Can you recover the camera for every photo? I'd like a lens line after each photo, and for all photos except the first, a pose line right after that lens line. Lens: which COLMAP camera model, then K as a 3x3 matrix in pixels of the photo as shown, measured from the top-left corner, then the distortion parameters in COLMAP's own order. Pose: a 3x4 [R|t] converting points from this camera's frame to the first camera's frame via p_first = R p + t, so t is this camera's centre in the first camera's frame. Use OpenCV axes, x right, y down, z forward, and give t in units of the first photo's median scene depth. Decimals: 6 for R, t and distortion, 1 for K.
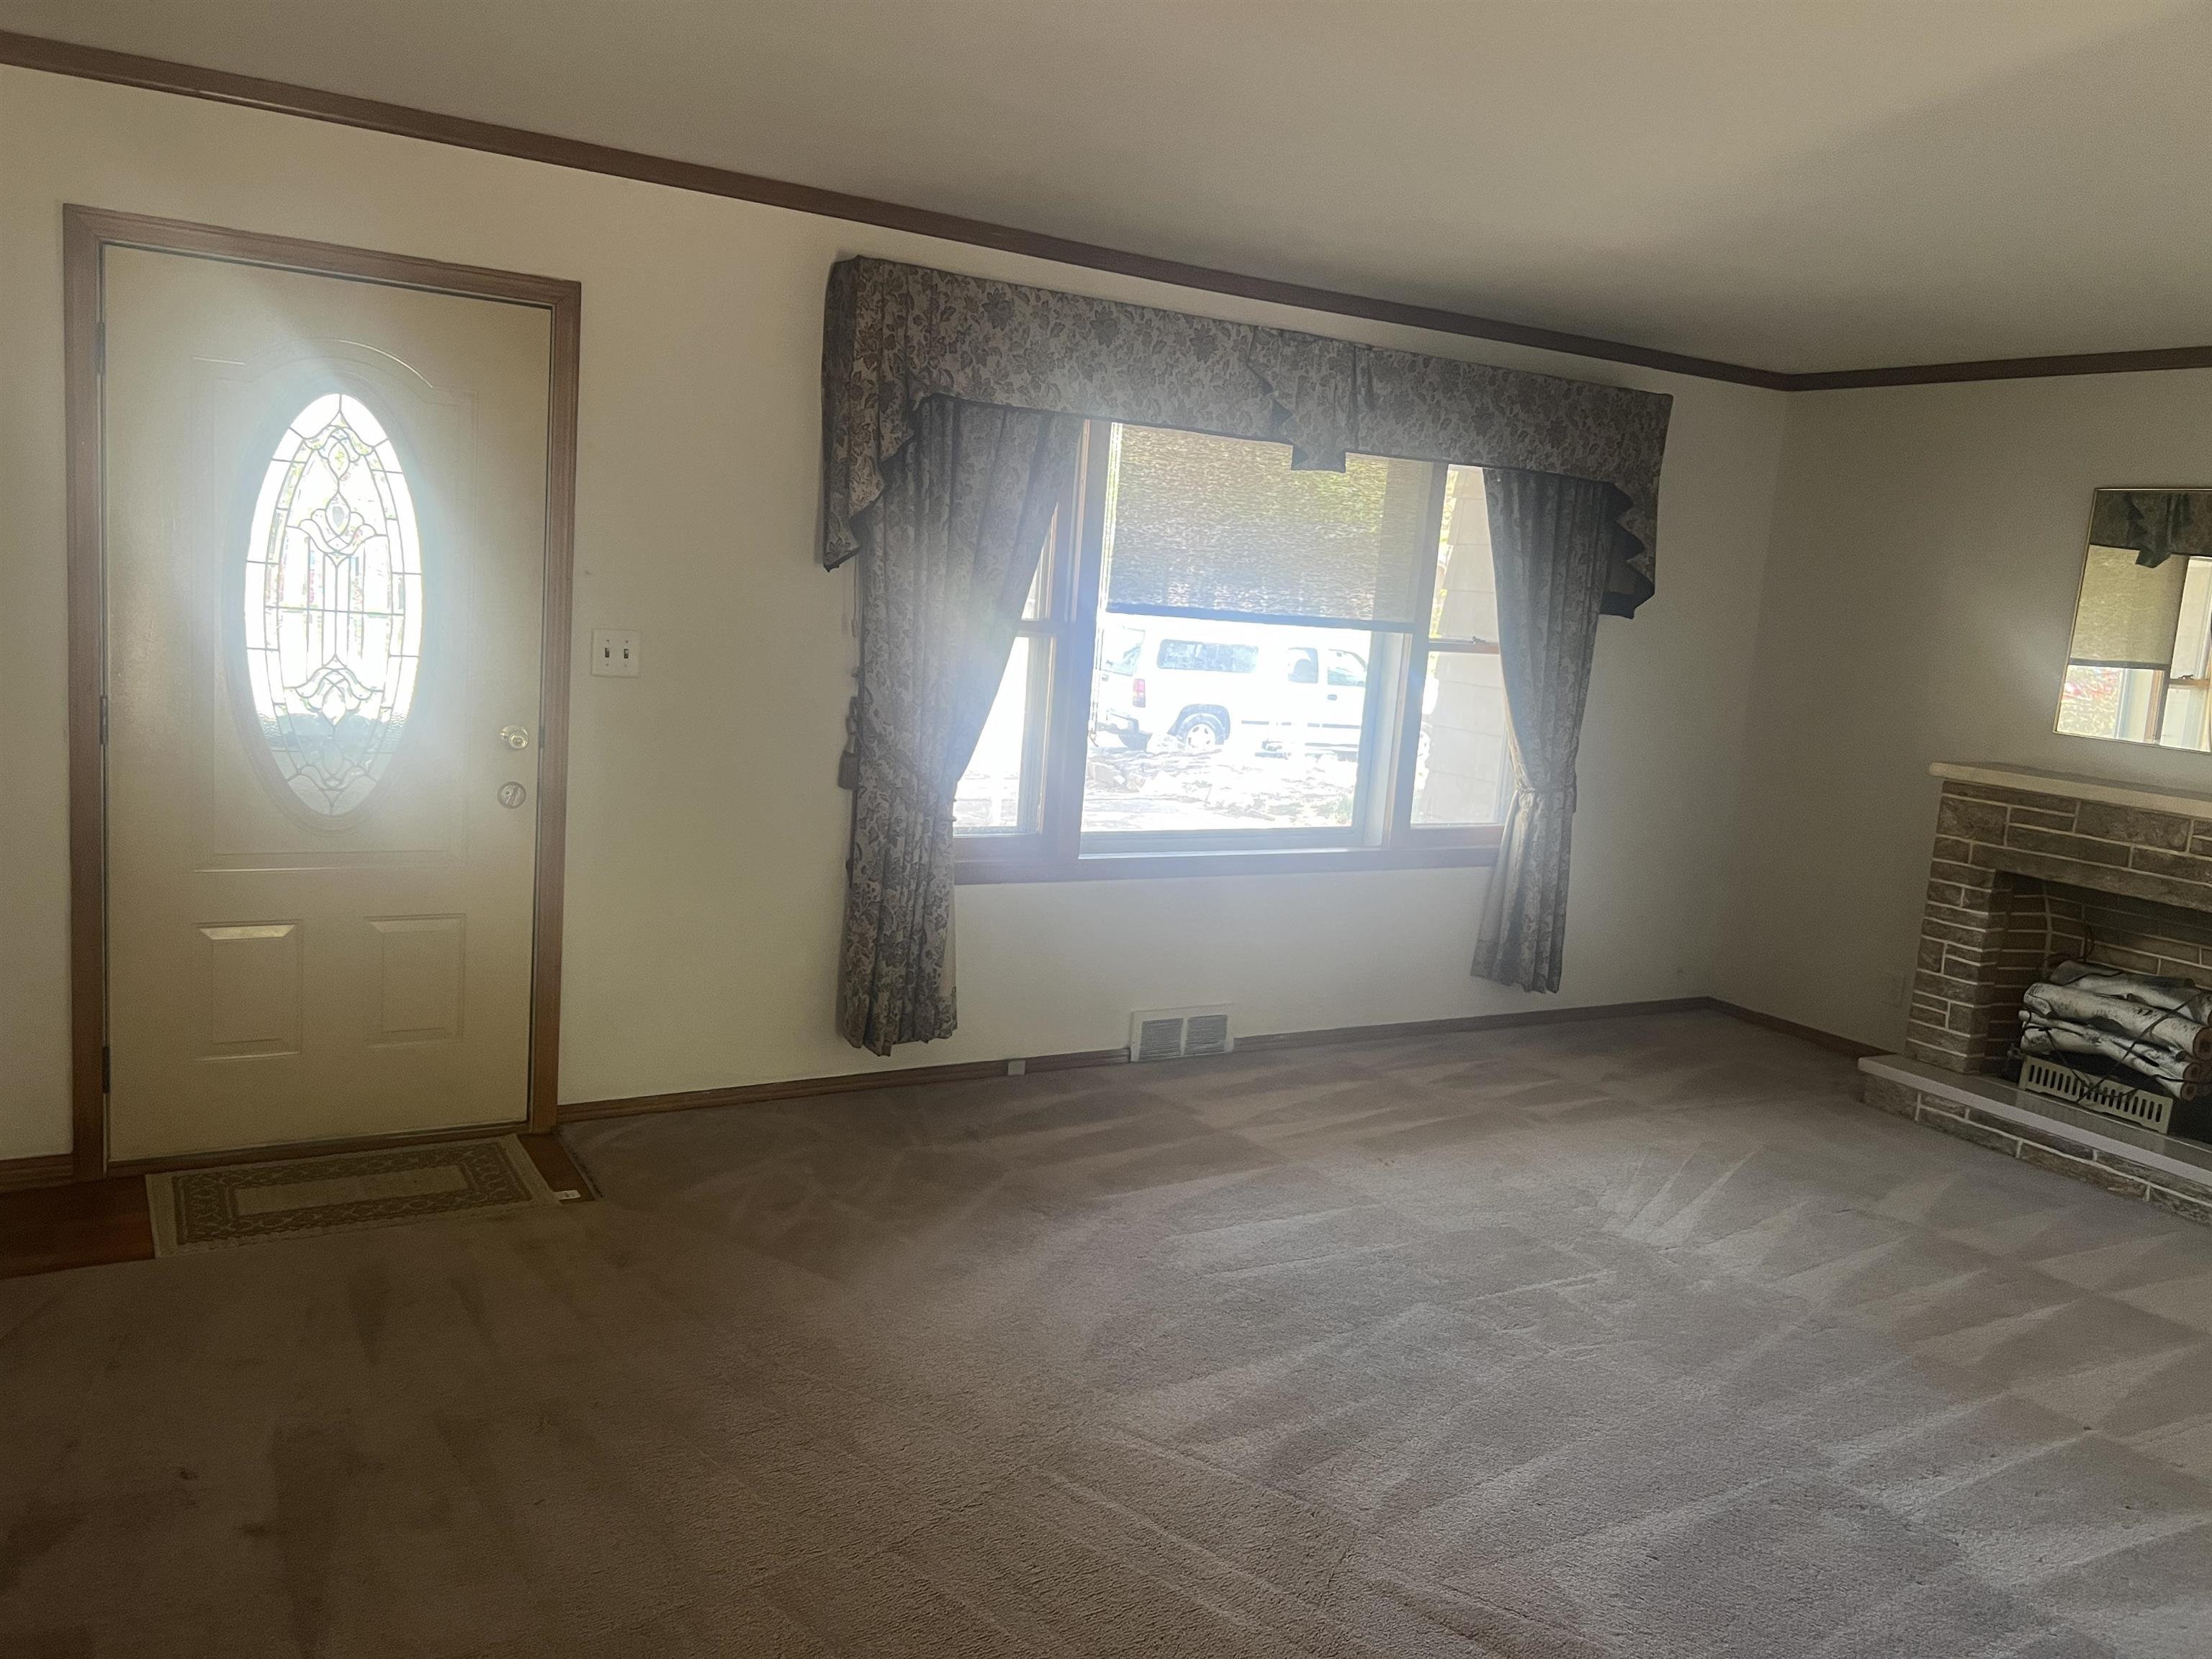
lens RADIAL K [[1685.0, 0, 1102.7], [0, 1685.0, 829.2], [0, 0, 1]] dist [0.039155, -0.020963]
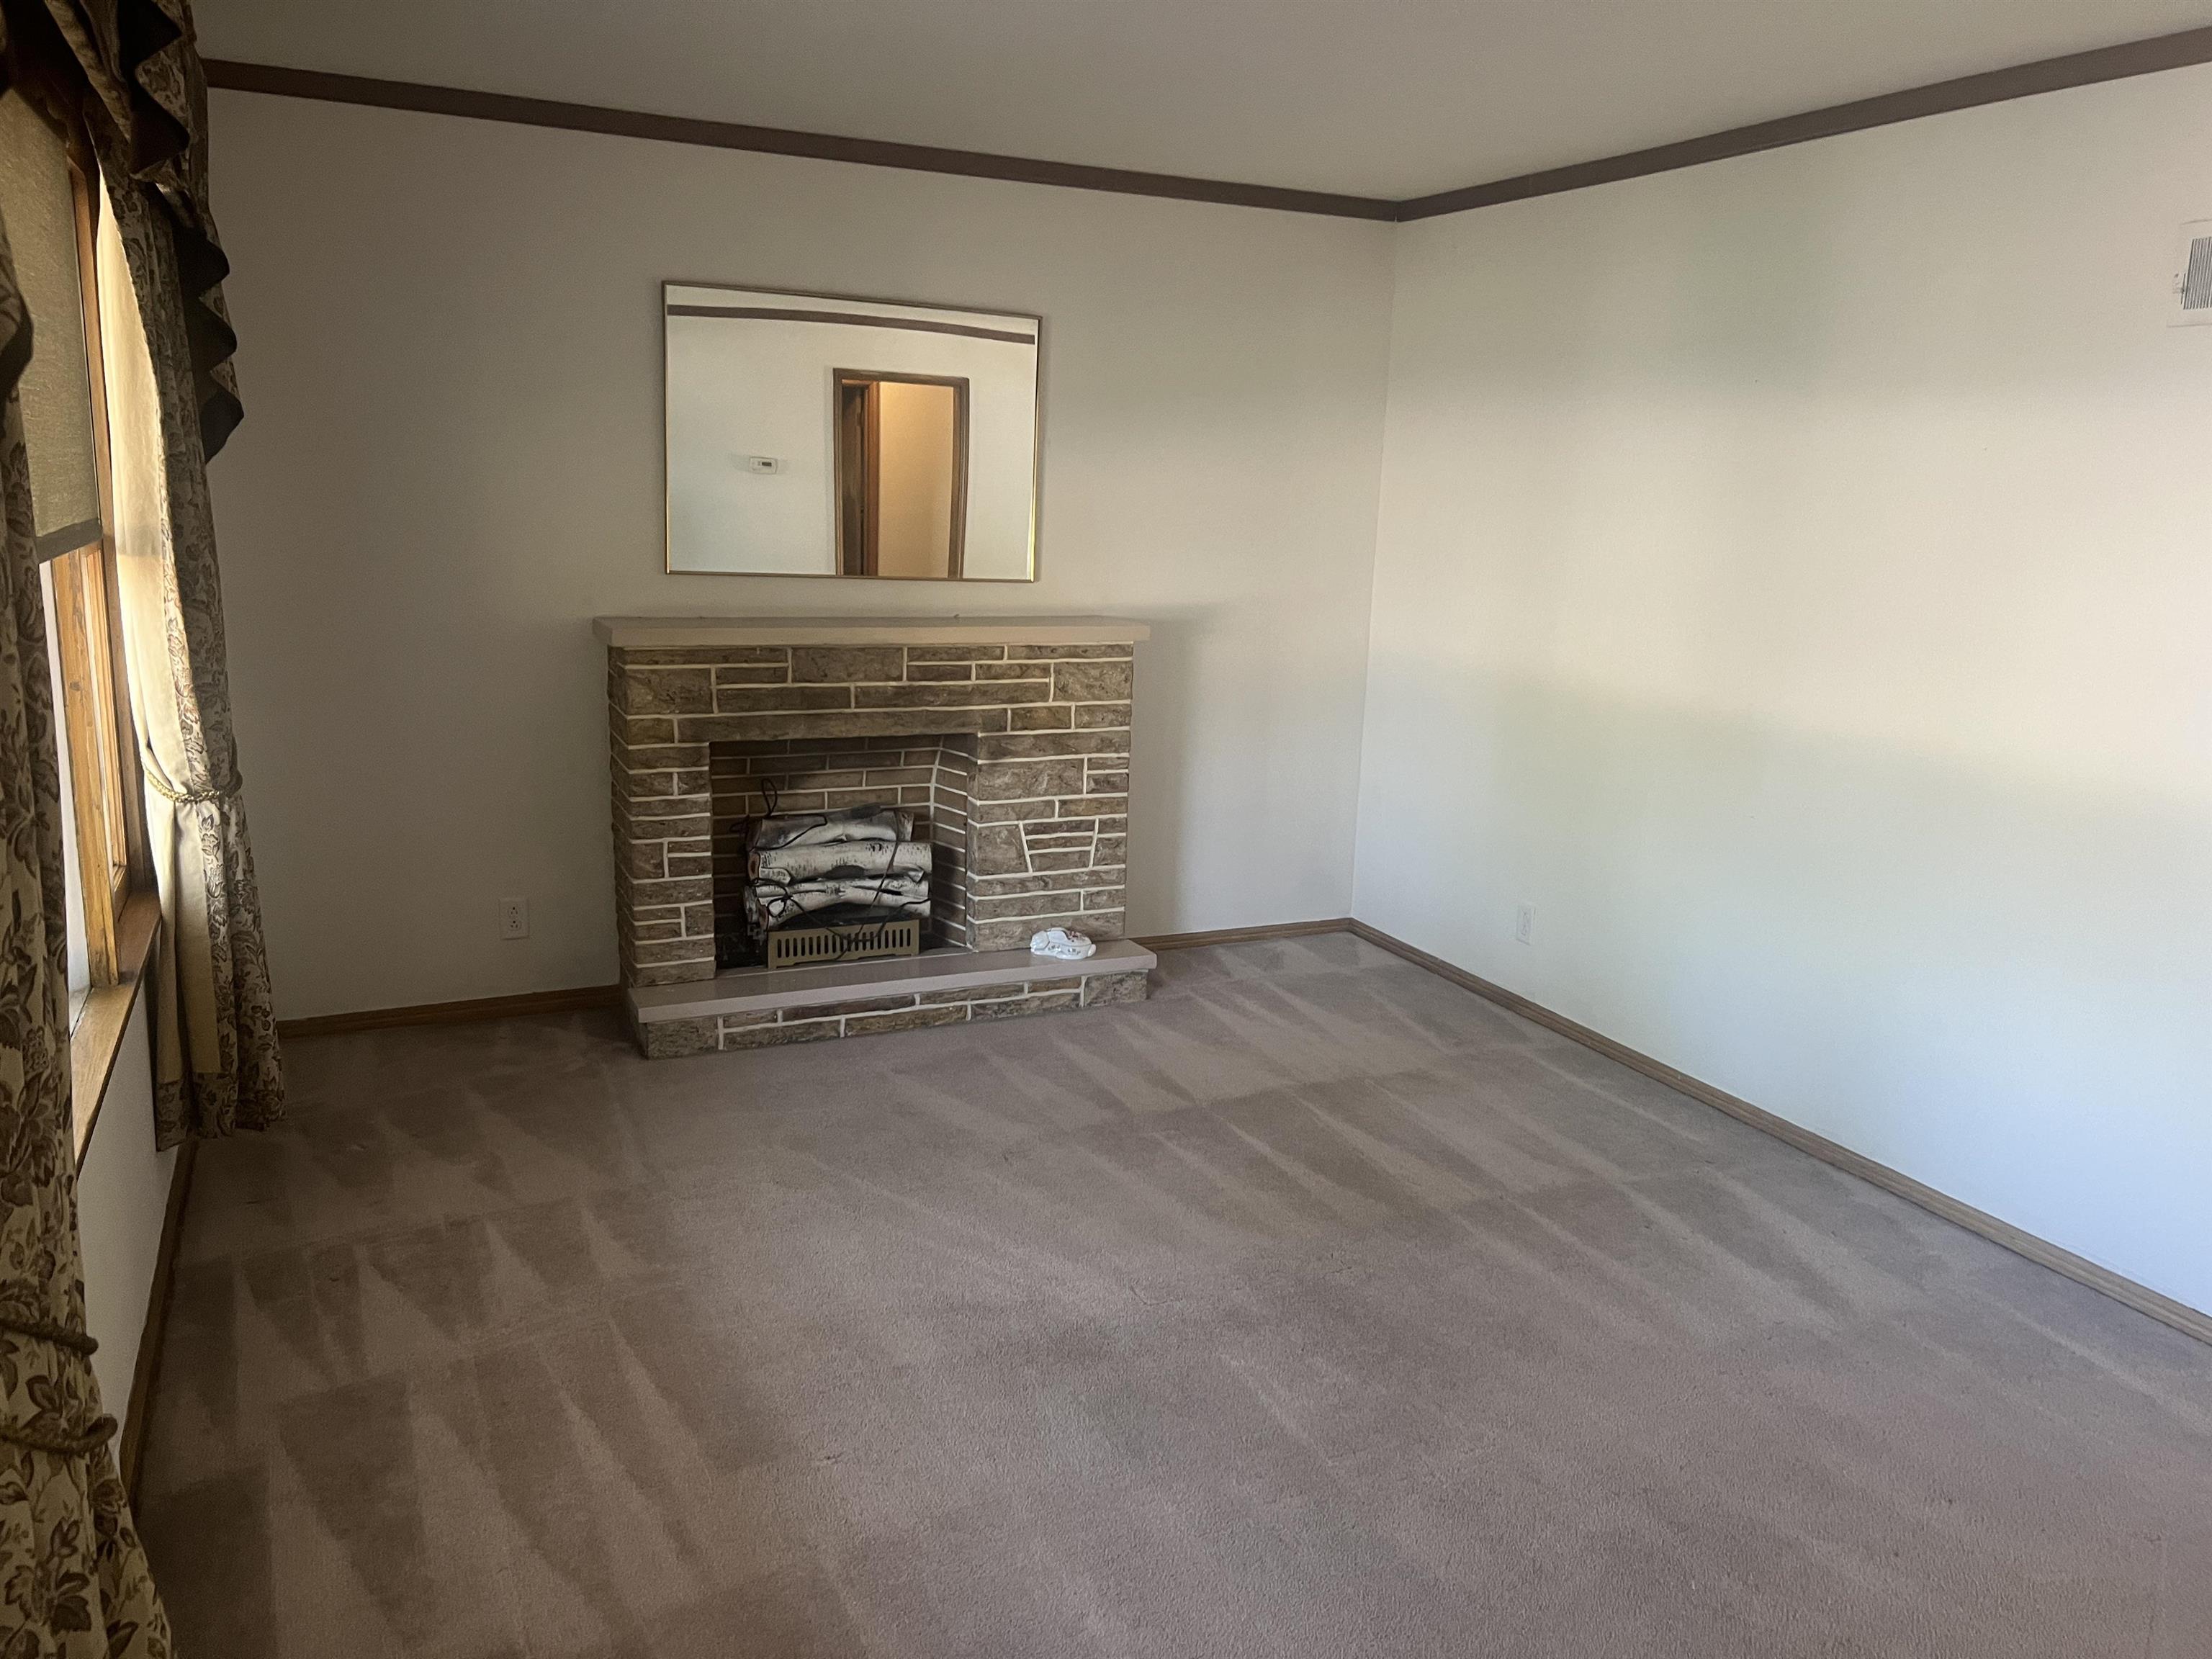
lens RADIAL K [[1685.0, 0, 1106.4], [0, 1685.0, 827.8], [0, 0, 1]] dist [0.039155, -0.020963]
pose [[0.072219, -0.278981, 0.957577, -0.302065], [0.123939, 0.955153, 0.268927, -0.145468], [-0.989658, 0.099260, 0.103556, 0.746622]]
